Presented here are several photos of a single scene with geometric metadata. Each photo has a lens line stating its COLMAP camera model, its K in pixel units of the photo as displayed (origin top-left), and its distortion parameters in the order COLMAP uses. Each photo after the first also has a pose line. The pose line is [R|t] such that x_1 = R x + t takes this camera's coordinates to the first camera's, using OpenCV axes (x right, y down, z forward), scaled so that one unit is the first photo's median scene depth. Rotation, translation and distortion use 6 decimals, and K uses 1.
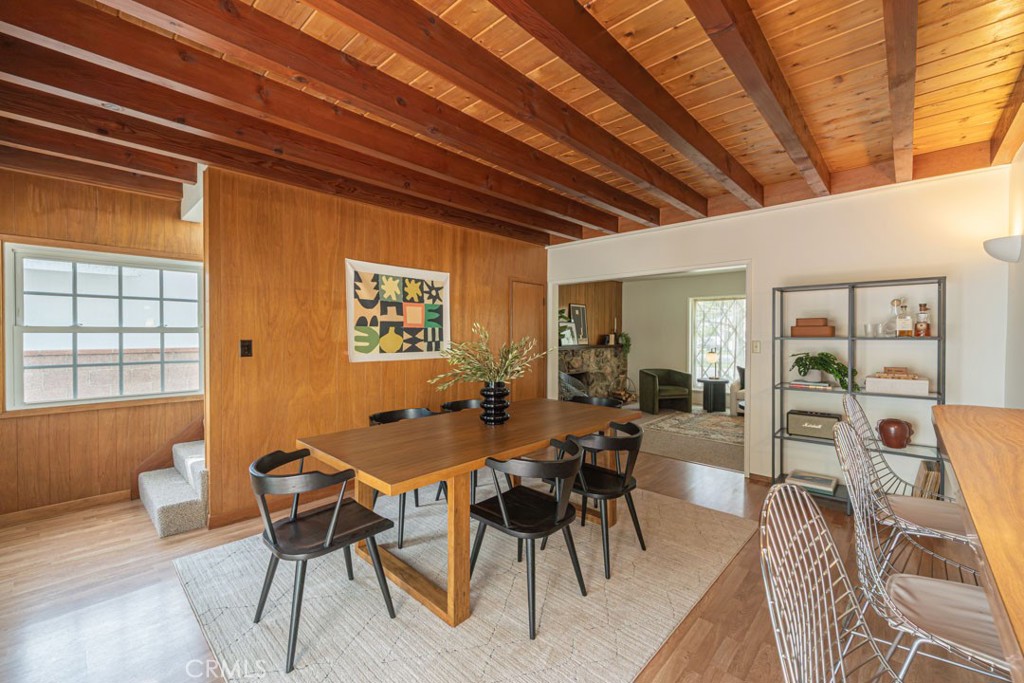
lens RADIAL K [[419.8, 0, 509.8], [0, 419.8, 337.7], [0, 0, 1]] dist [0.001239, 0.000058]
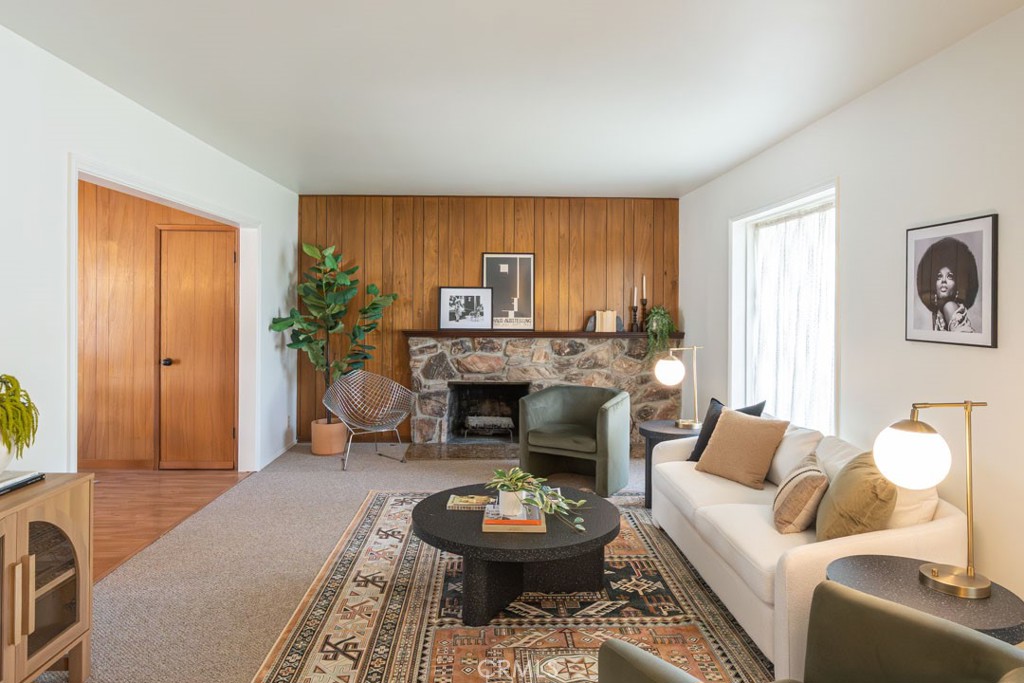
lens RADIAL K [[631.8, 0, 515.5], [0, 631.8, 308.5], [0, 0, 1]] dist [-0.006807, -0.001213]
pose [[0.725009, 0.003672, -0.688730, 0.704135], [-0.009207, 0.999948, -0.004361, -0.006301], [0.688678, 0.009503, 0.725005, 0.415517]]
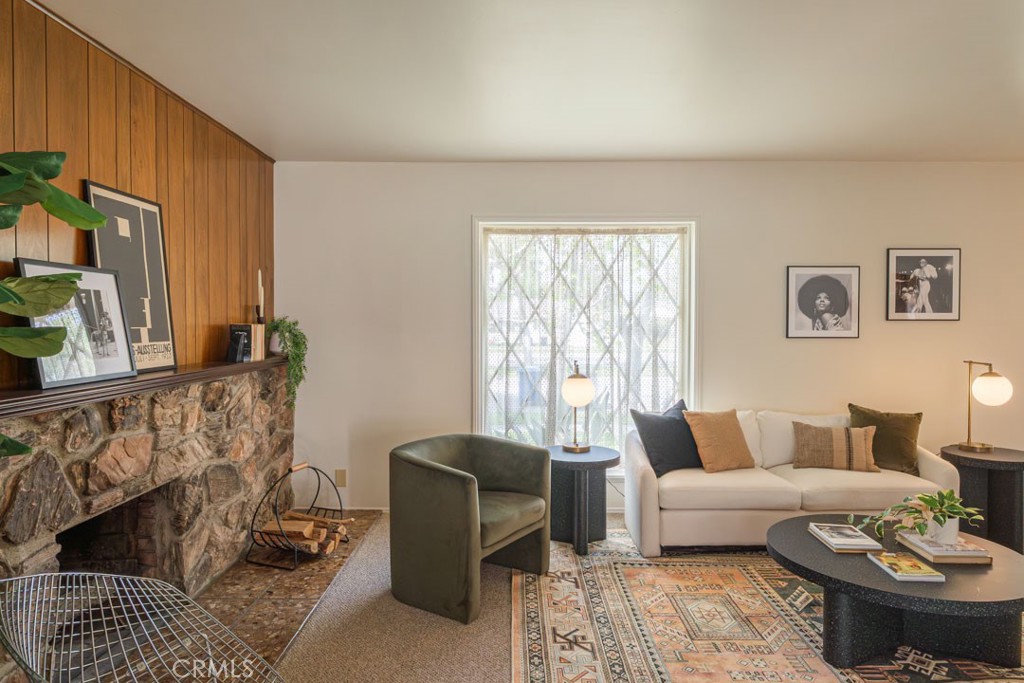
lens RADIAL K [[631.8, 0, 514.0], [0, 631.8, 331.5], [0, 0, 1]] dist [-0.006807, -0.001213]
pose [[0.723732, -0.014803, 0.689923, 0.075164], [0.010916, 0.999890, 0.010002, -0.005630], [-0.689995, 0.000293, 0.723814, 0.590164]]
